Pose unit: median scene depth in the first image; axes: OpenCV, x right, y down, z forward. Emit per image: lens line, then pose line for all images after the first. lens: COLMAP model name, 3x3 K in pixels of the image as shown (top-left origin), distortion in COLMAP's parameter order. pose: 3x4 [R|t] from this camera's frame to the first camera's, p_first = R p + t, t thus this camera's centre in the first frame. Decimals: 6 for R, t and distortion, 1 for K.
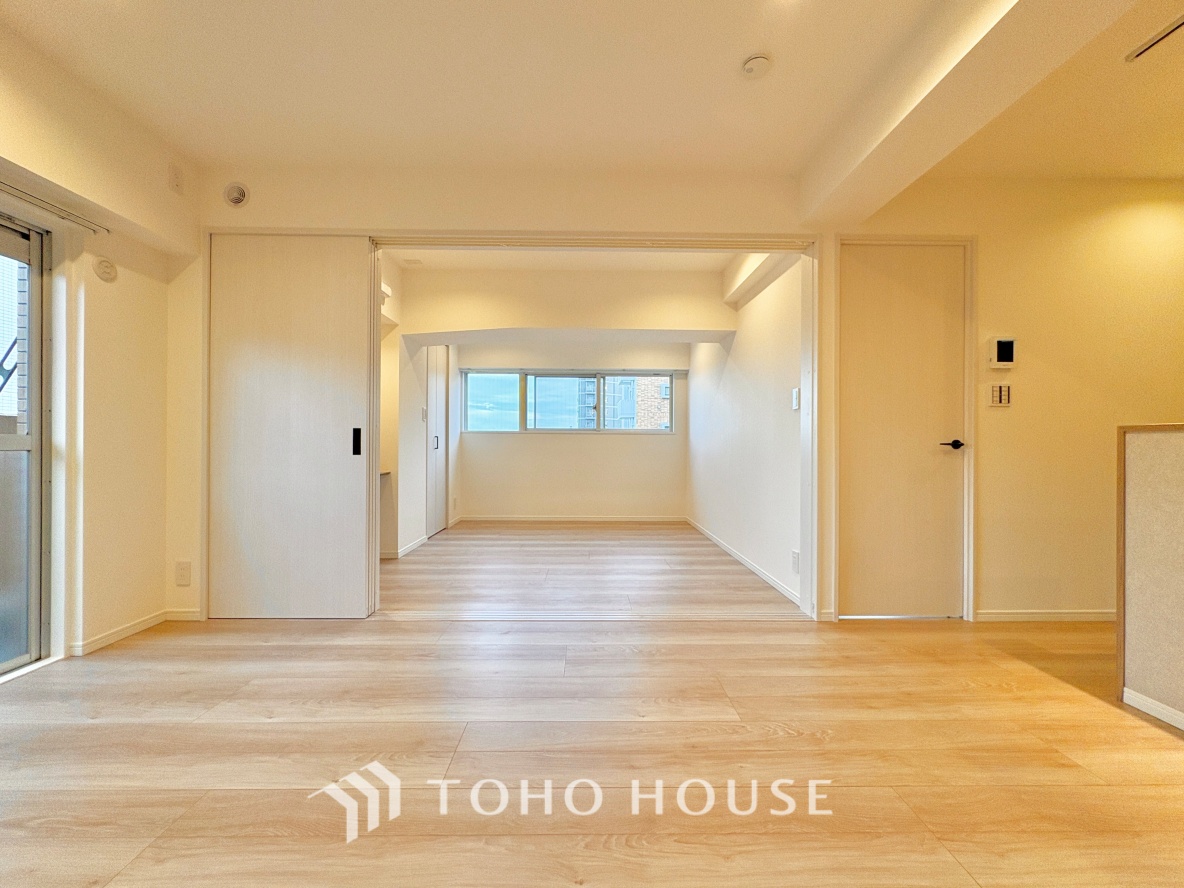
lens RADIAL K [[472.3, 0, 592.5], [0, 472.3, 443.1], [0, 0, 1]] dist [0.000592, 0.000194]
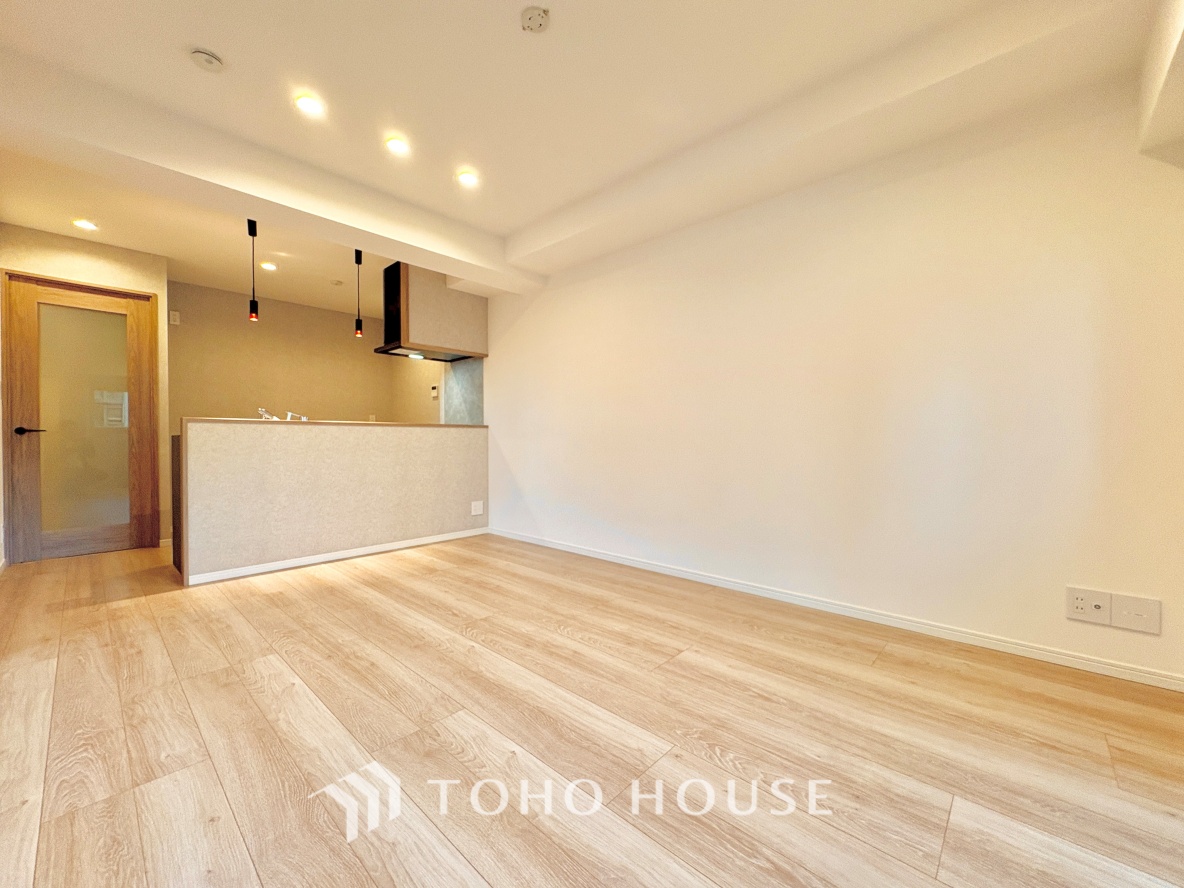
lens RADIAL K [[472.3, 0, 592.4], [0, 472.3, 442.0], [0, 0, 1]] dist [0.000592, 0.000194]
pose [[-0.724418, -0.009457, 0.689296, -0.711643], [-0.007560, 0.999955, 0.005774, 0.018995], [-0.689320, -0.001028, -0.724457, 0.846836]]
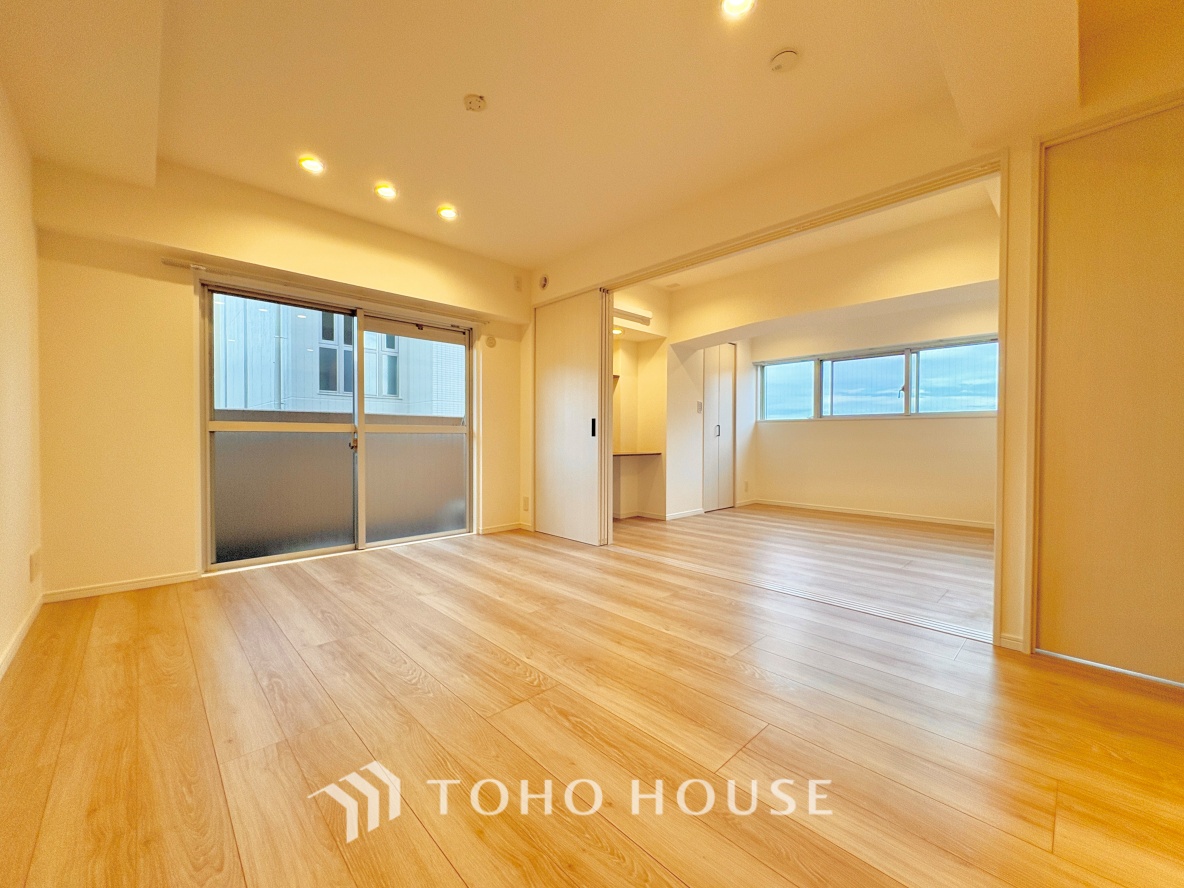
lens RADIAL K [[472.3, 0, 592.2], [0, 472.3, 444.0], [0, 0, 1]] dist [0.000592, 0.000194]
pose [[0.680417, 0.007224, -0.732790, 0.598367], [0.004123, 0.999898, 0.013686, 0.028549], [0.732814, -0.012334, 0.680317, -0.024464]]
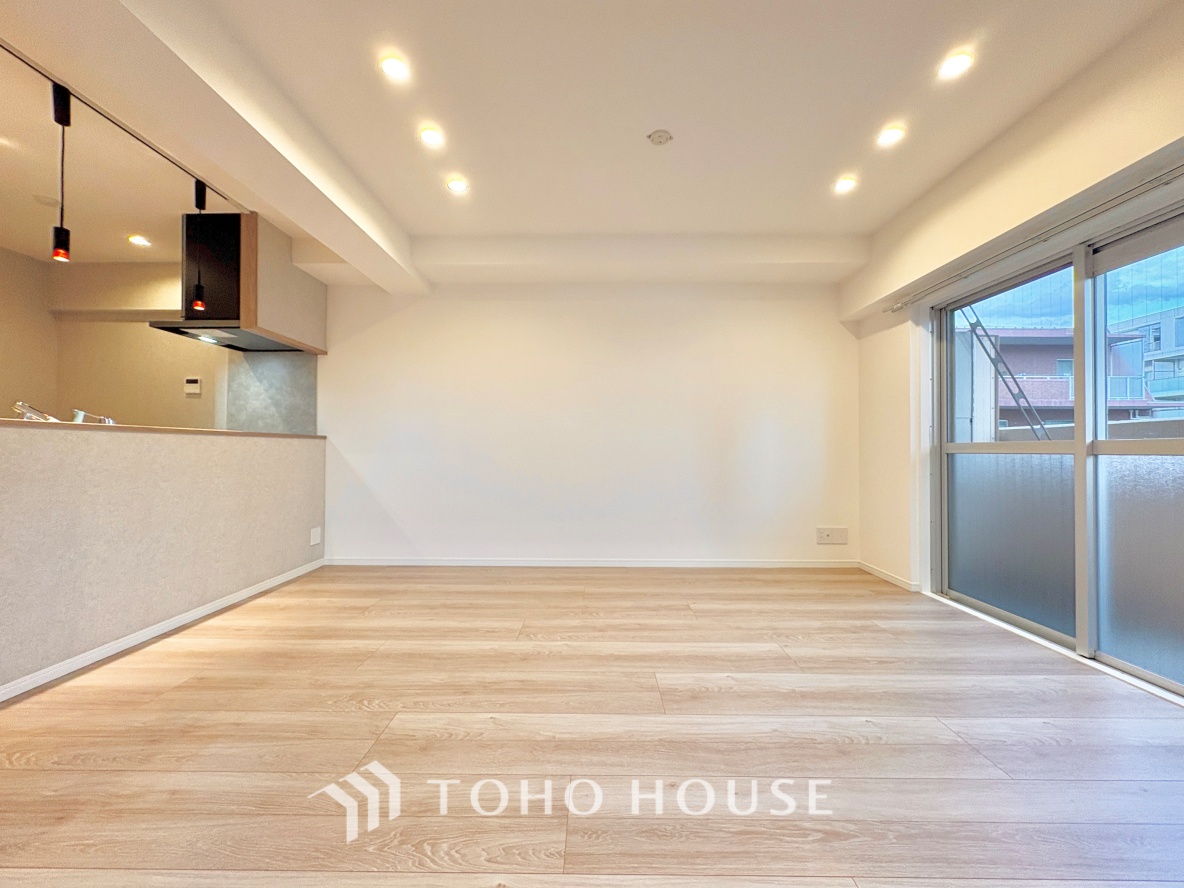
lens RADIAL K [[472.3, 0, 592.7], [0, 472.3, 437.9], [0, 0, 1]] dist [0.000592, 0.000194]
pose [[-0.999675, -0.007700, 0.024302, -0.079663], [-0.008465, 0.999466, -0.031546, 0.016101], [-0.024047, -0.031741, -0.999207, 1.297292]]
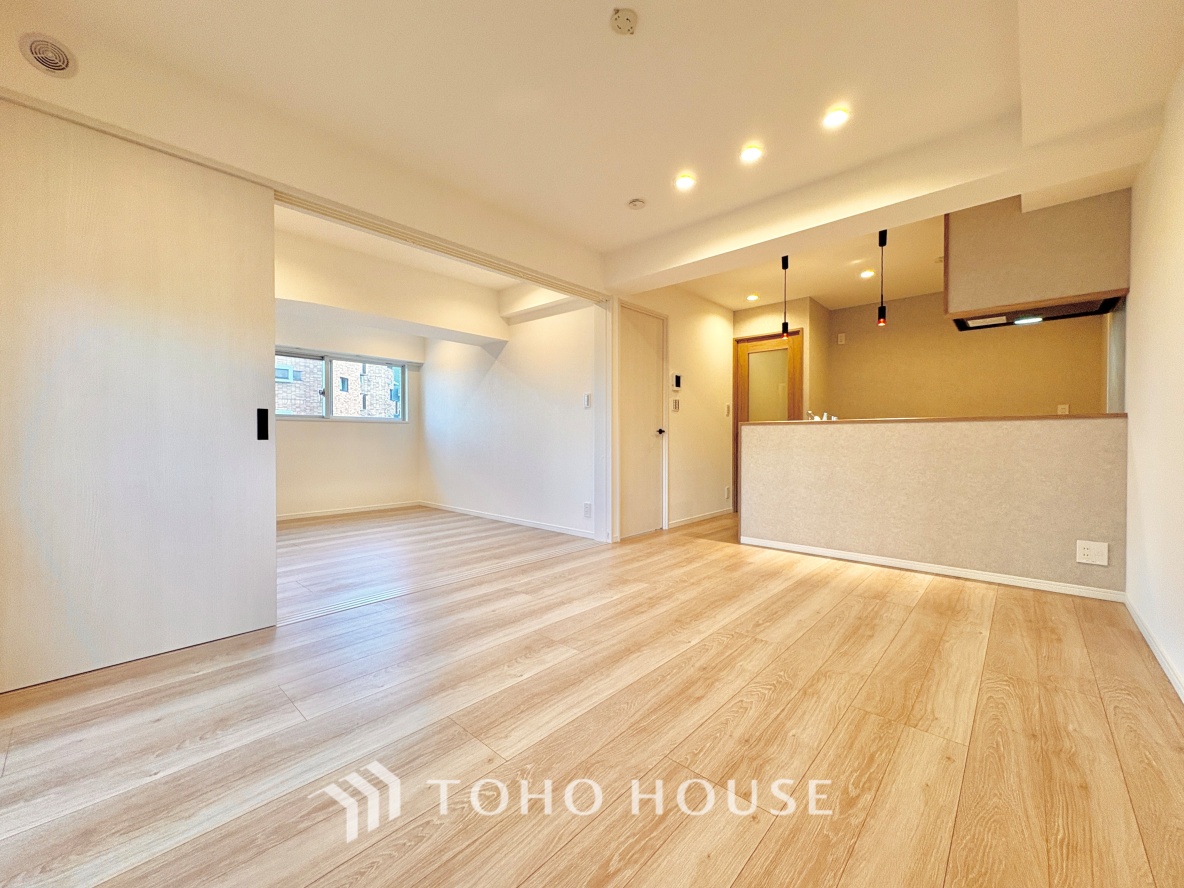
lens RADIAL K [[472.3, 0, 592.9], [0, 472.3, 441.6], [0, 0, 1]] dist [0.000592, 0.000194]
pose [[0.686086, -0.010657, 0.727442, -0.715182], [-0.000213, 0.999890, 0.014850, 0.015373], [-0.727520, -0.010343, 0.686008, -0.032971]]
